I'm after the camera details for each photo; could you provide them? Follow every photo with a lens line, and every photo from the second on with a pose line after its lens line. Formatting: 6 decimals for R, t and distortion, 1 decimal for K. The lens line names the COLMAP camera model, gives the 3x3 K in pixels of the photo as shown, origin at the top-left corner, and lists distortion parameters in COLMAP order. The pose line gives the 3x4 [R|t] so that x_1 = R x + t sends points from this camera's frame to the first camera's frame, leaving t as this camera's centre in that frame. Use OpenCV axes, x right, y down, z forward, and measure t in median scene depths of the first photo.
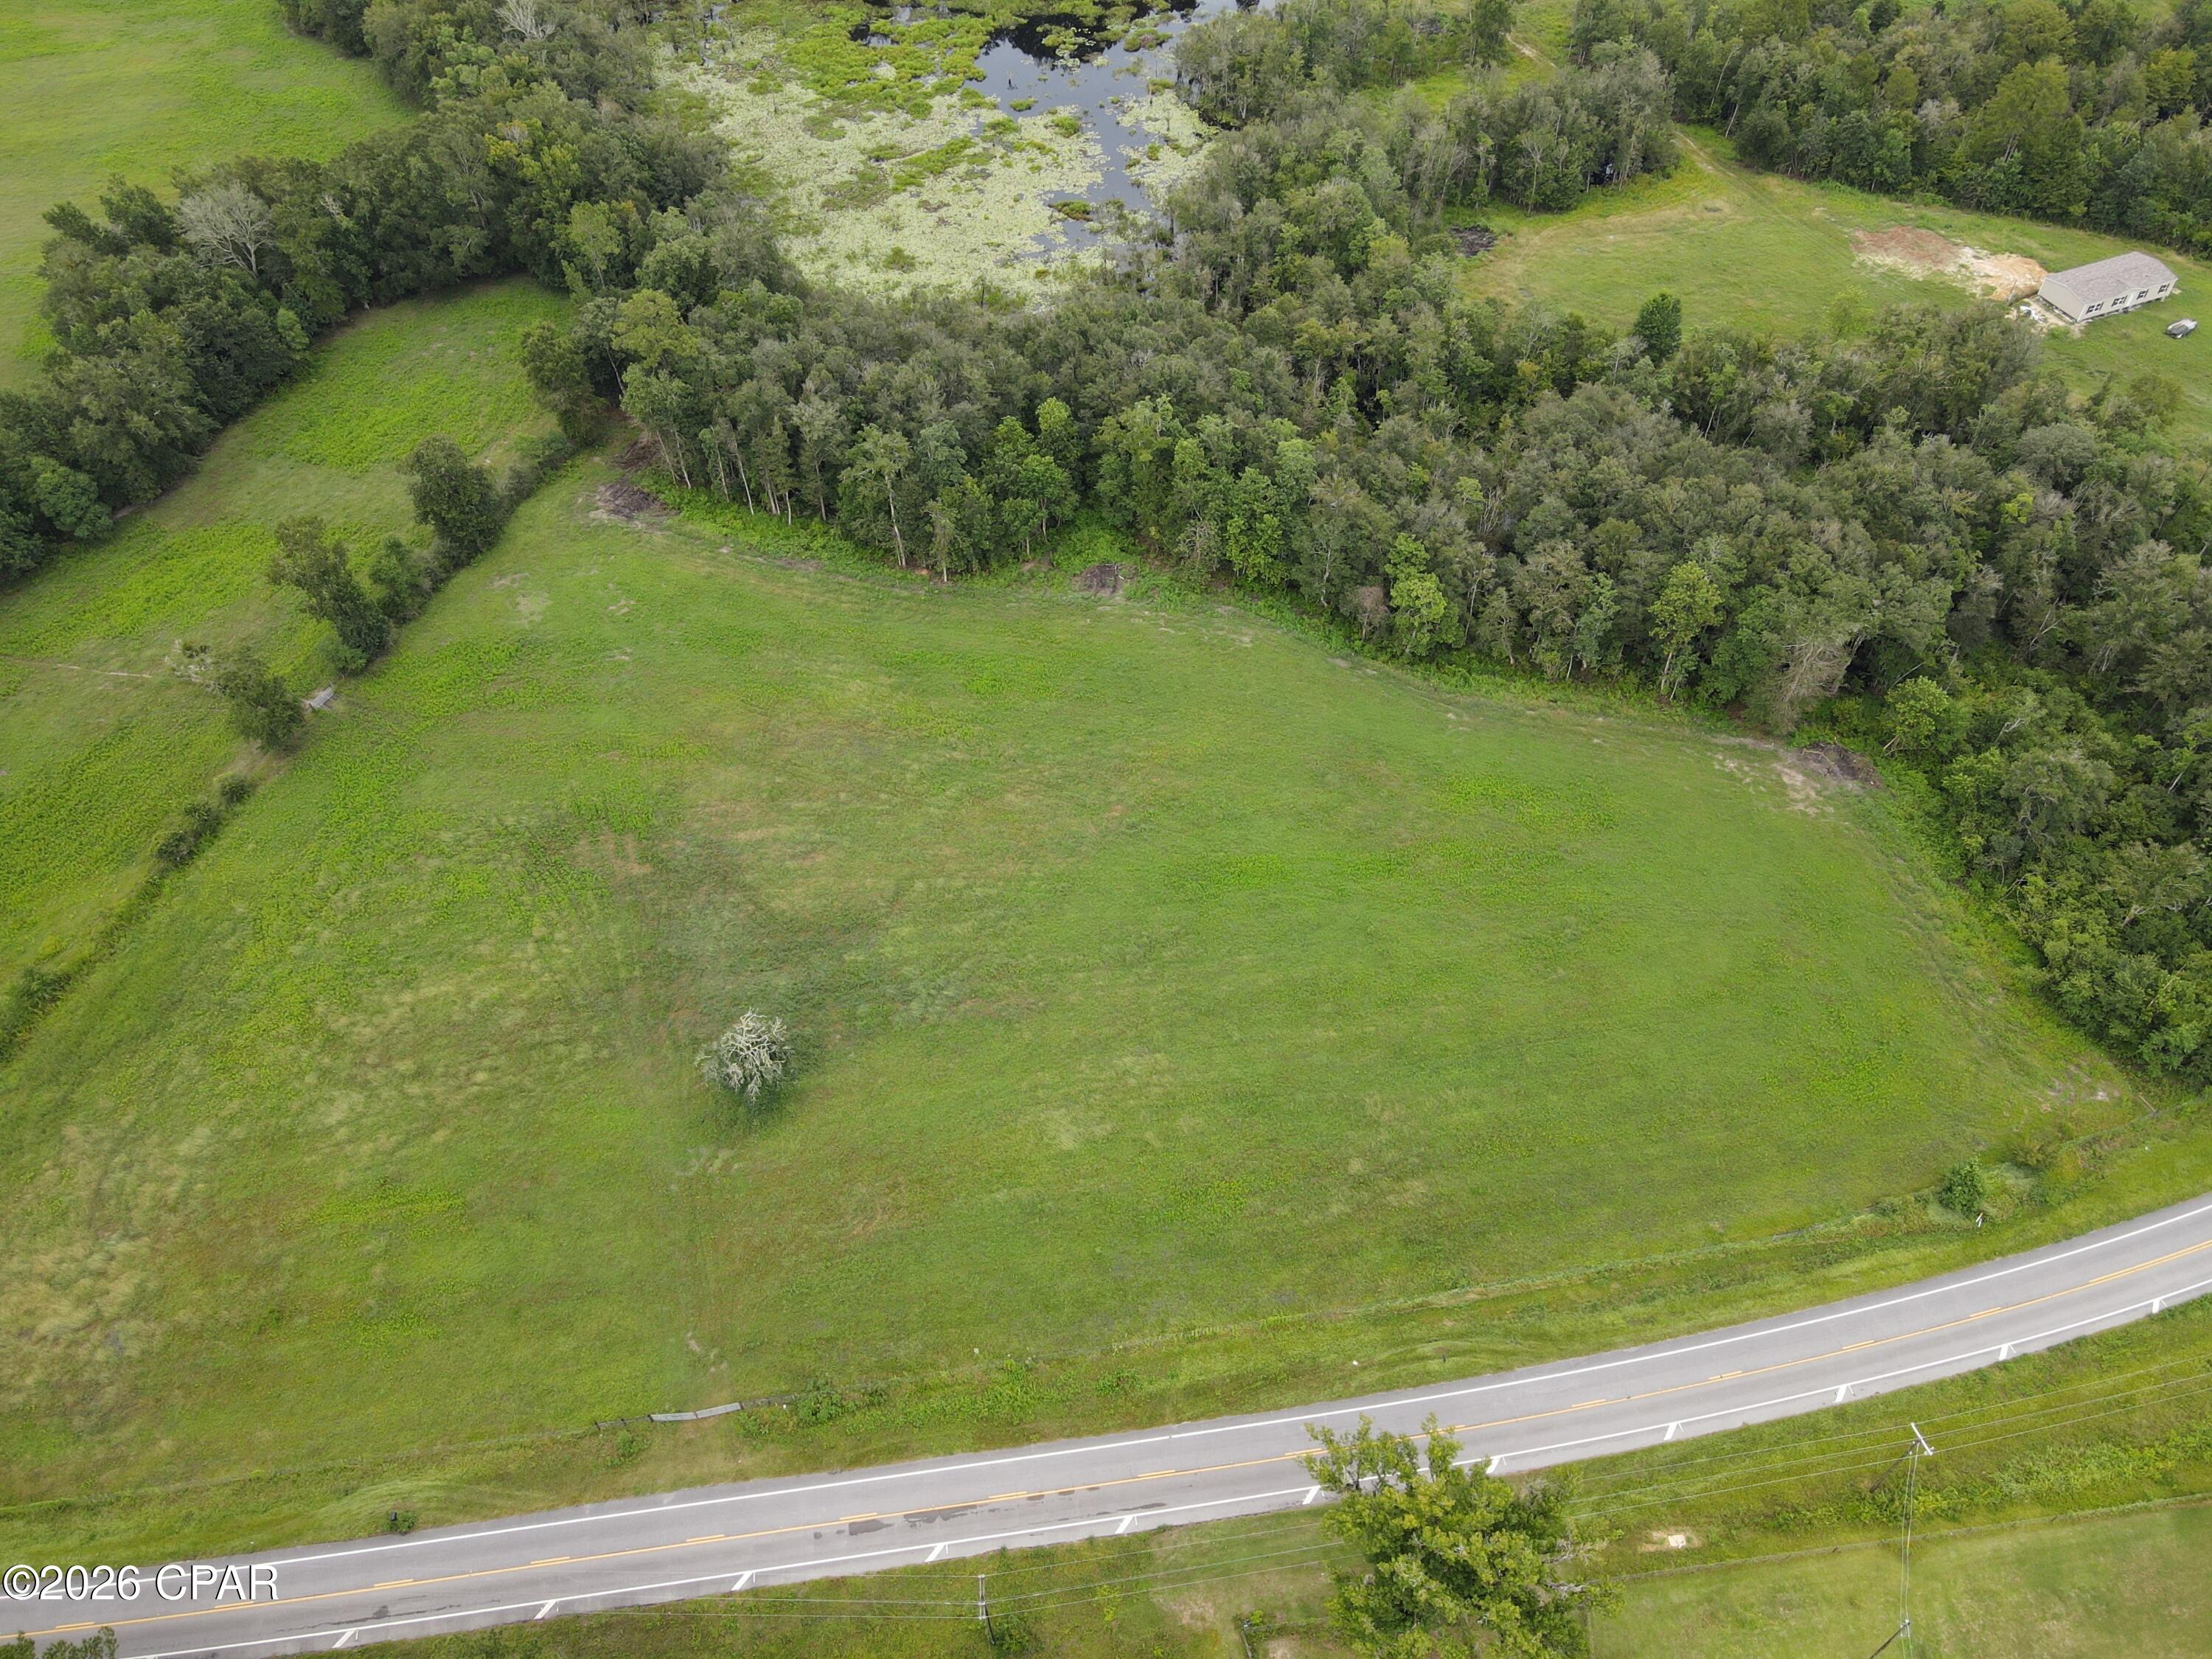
lens RADIAL K [[1603.8, 0, 1106.0], [0, 1603.8, 829.5], [0, 0, 1]] dist [0.000585, 0.009852]
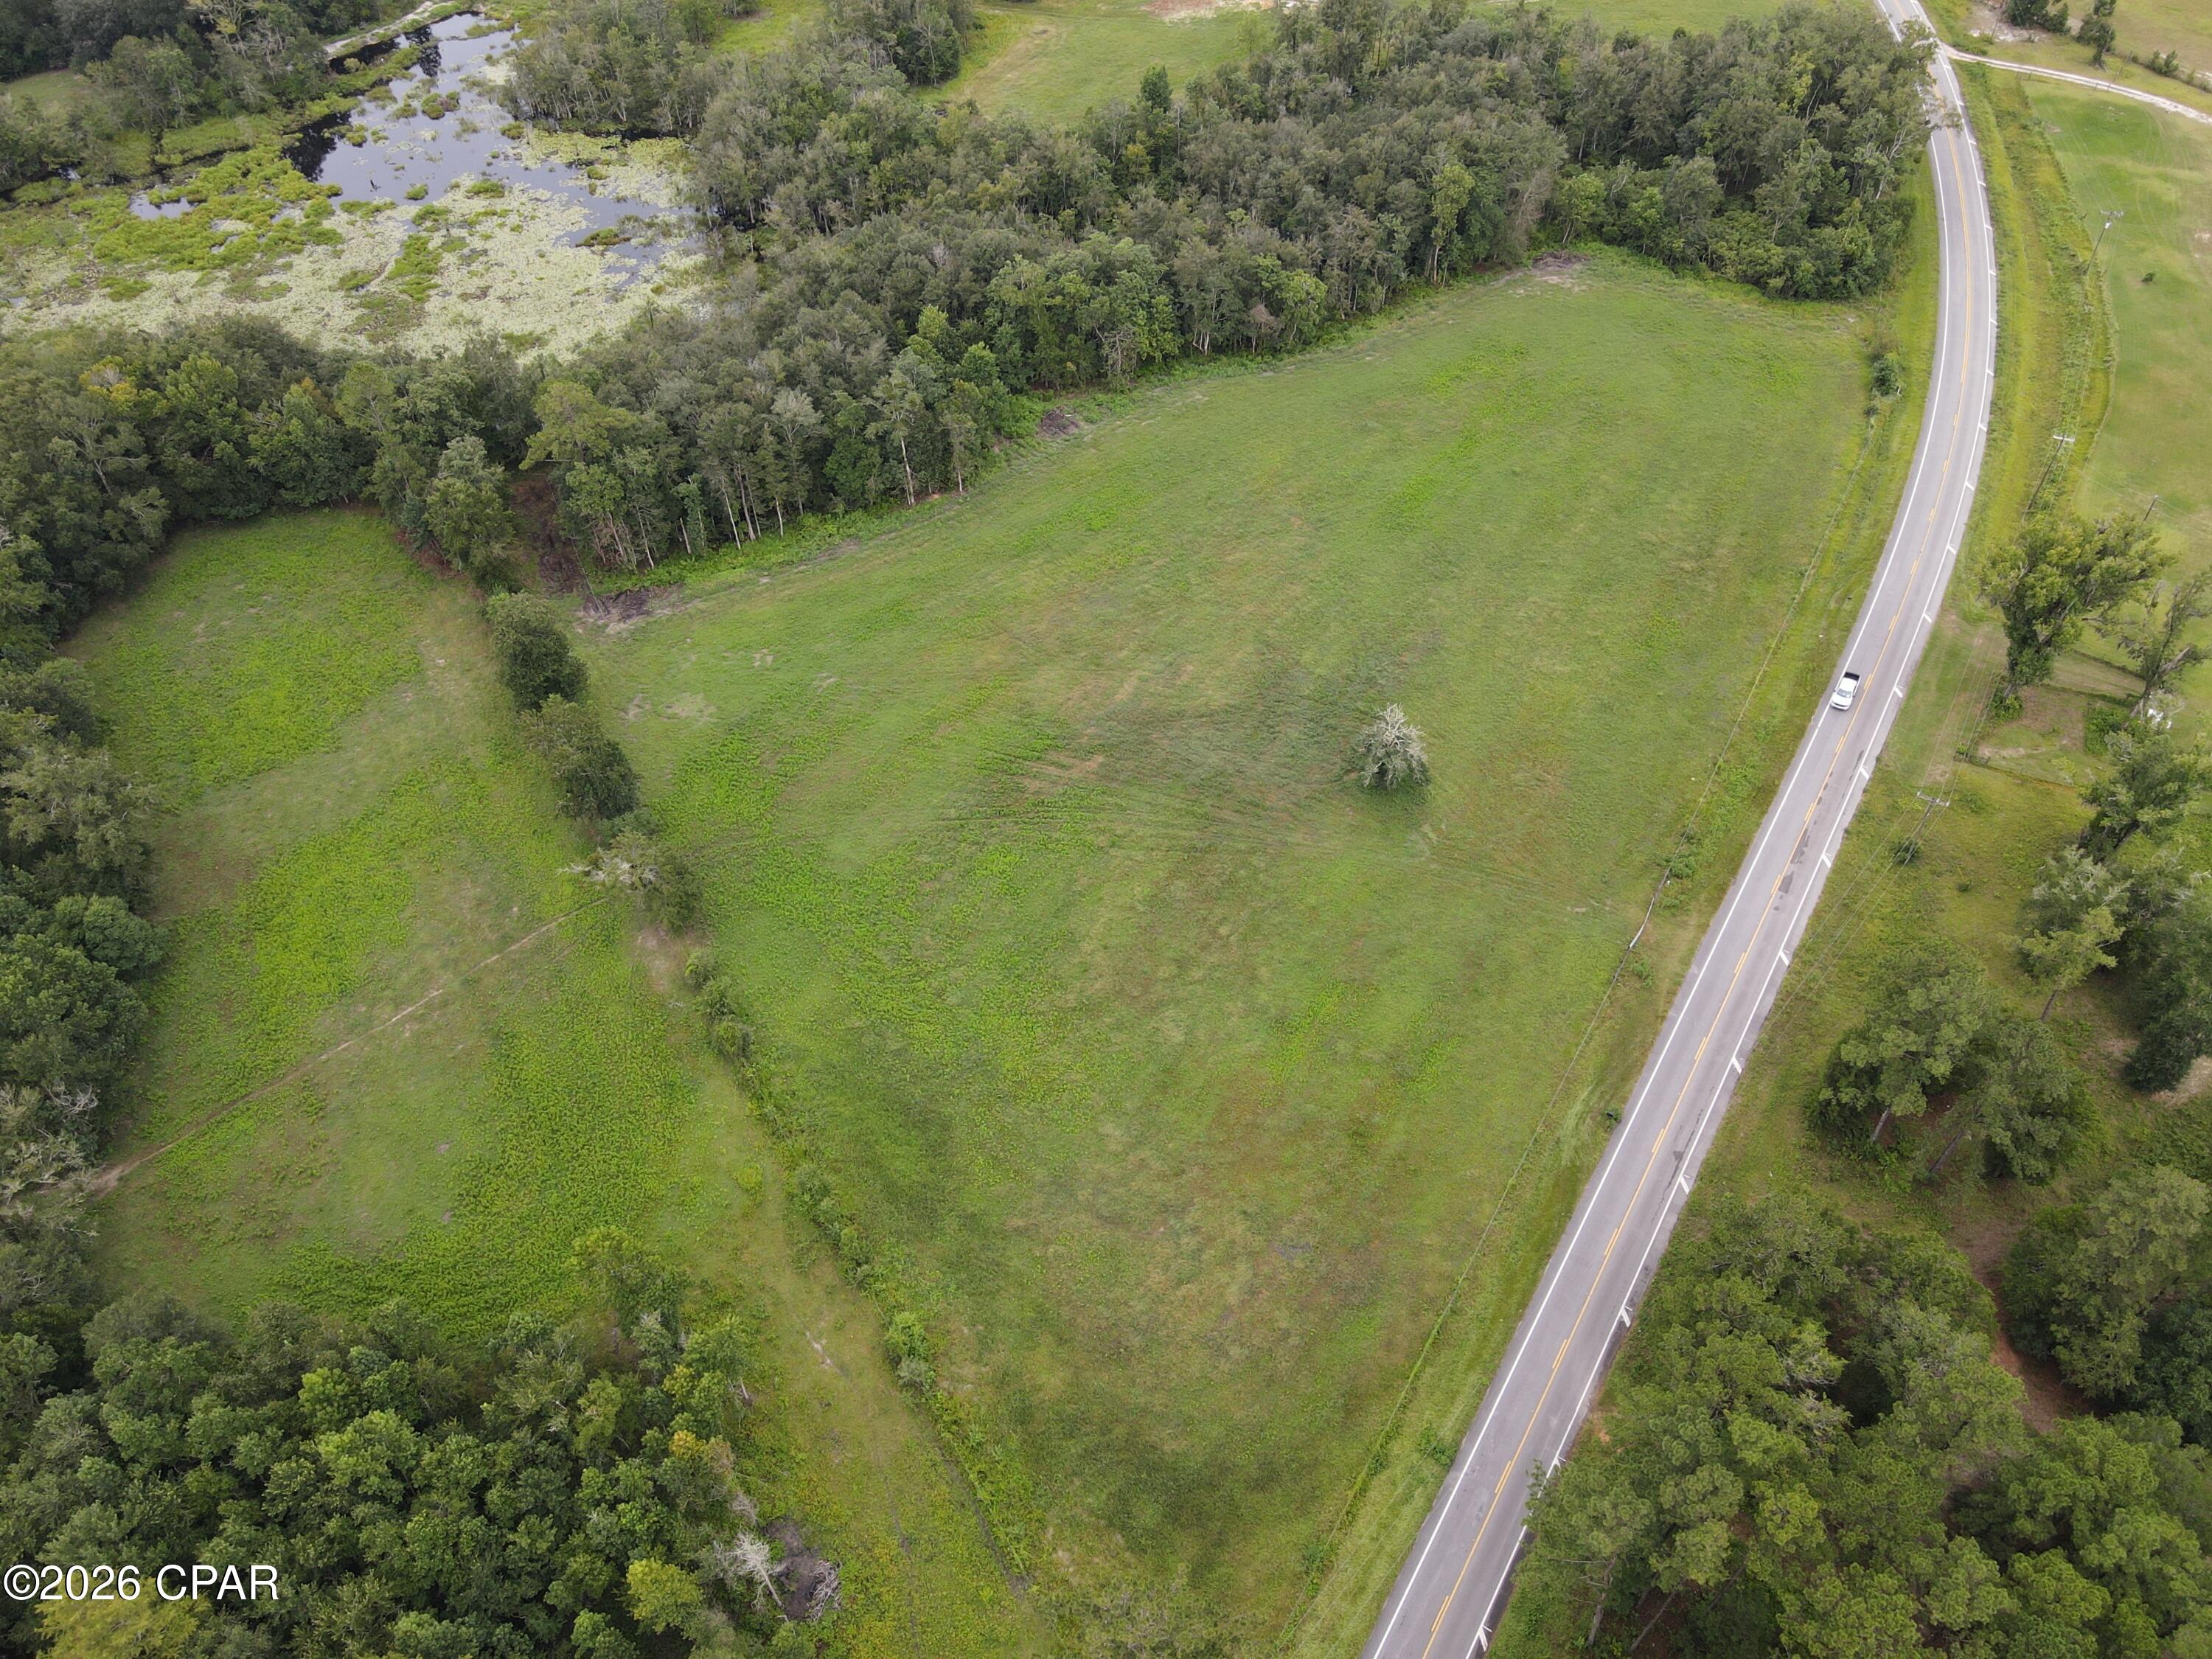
lens RADIAL K [[1603.8, 0, 1106.0], [0, 1603.8, 829.5], [0, 0, 1]] dist [0.000585, 0.009852]
pose [[0.639652, -0.570719, 0.514903, -0.989439], [0.586735, 0.795272, 0.152593, -0.112136], [-0.496576, 0.204505, 0.843558, 0.130023]]
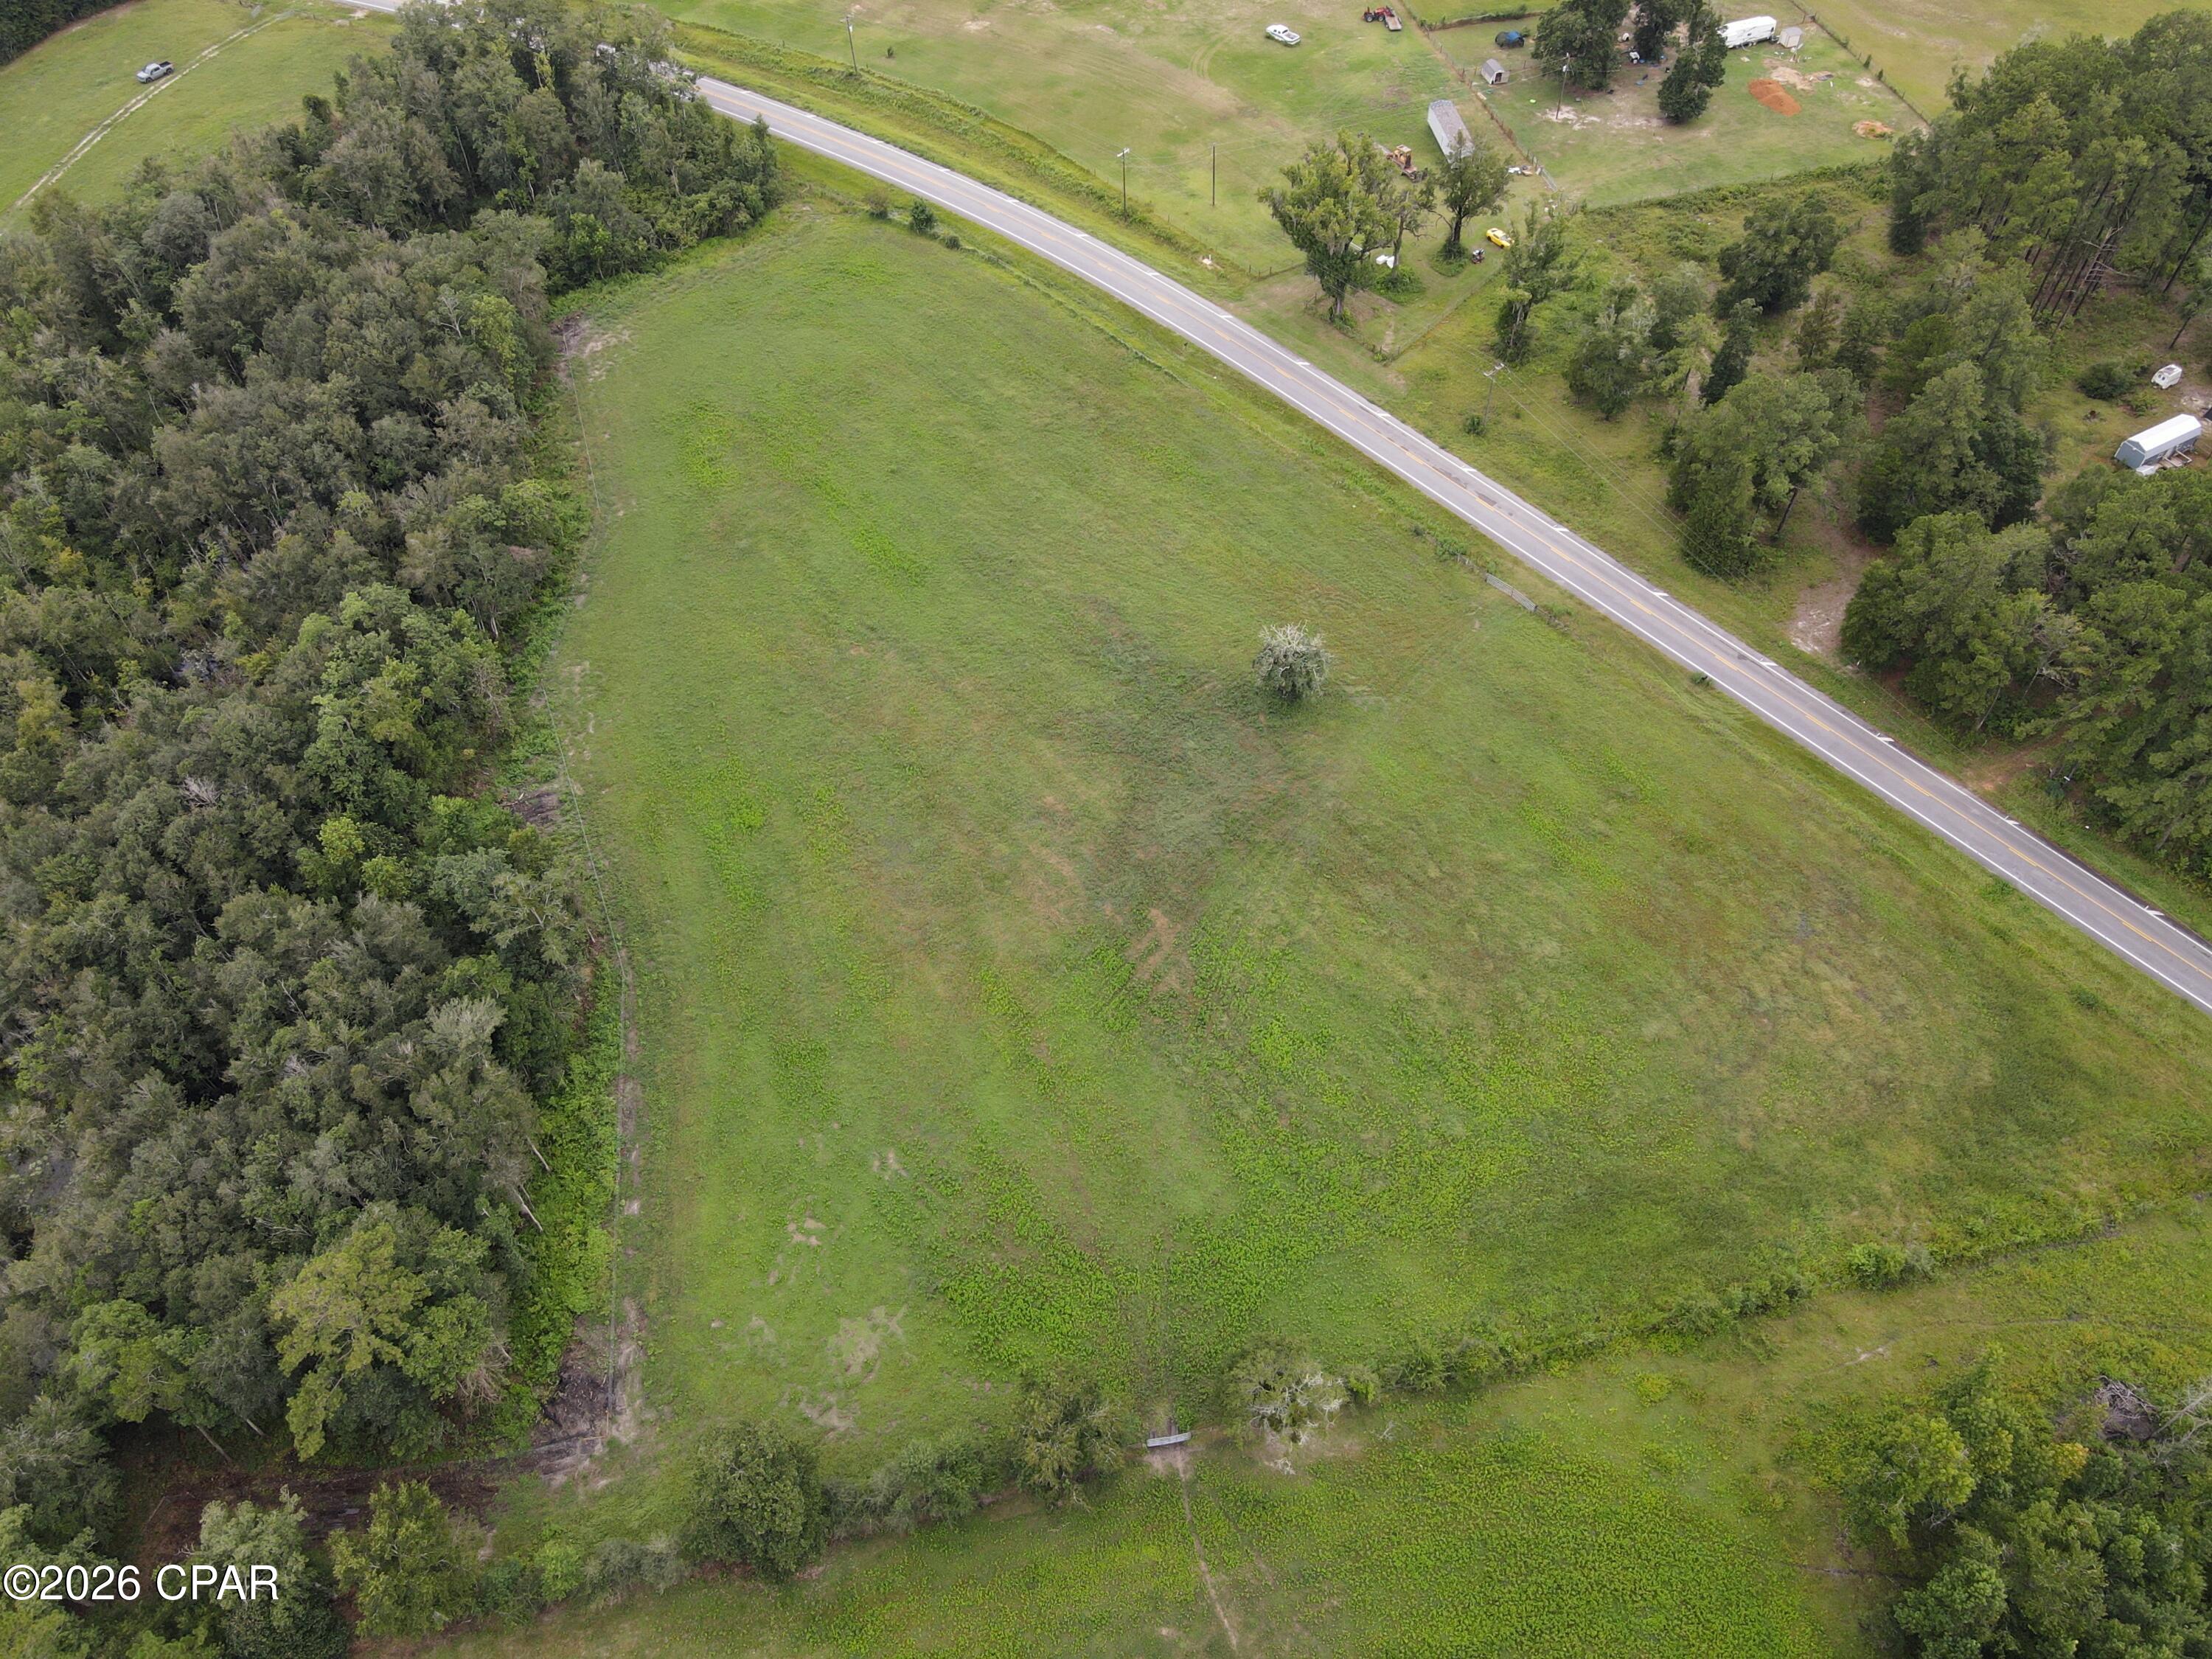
lens RADIAL K [[1604.8, 0, 1106.0], [0, 1604.8, 829.5], [0, 0, 1]] dist [-0.041342, 0.104196]
pose [[-0.526343, -0.641517, 0.558049, -0.874924], [0.662669, 0.101735, 0.741970, -0.793035], [-0.532759, 0.760333, 0.371566, 0.733078]]
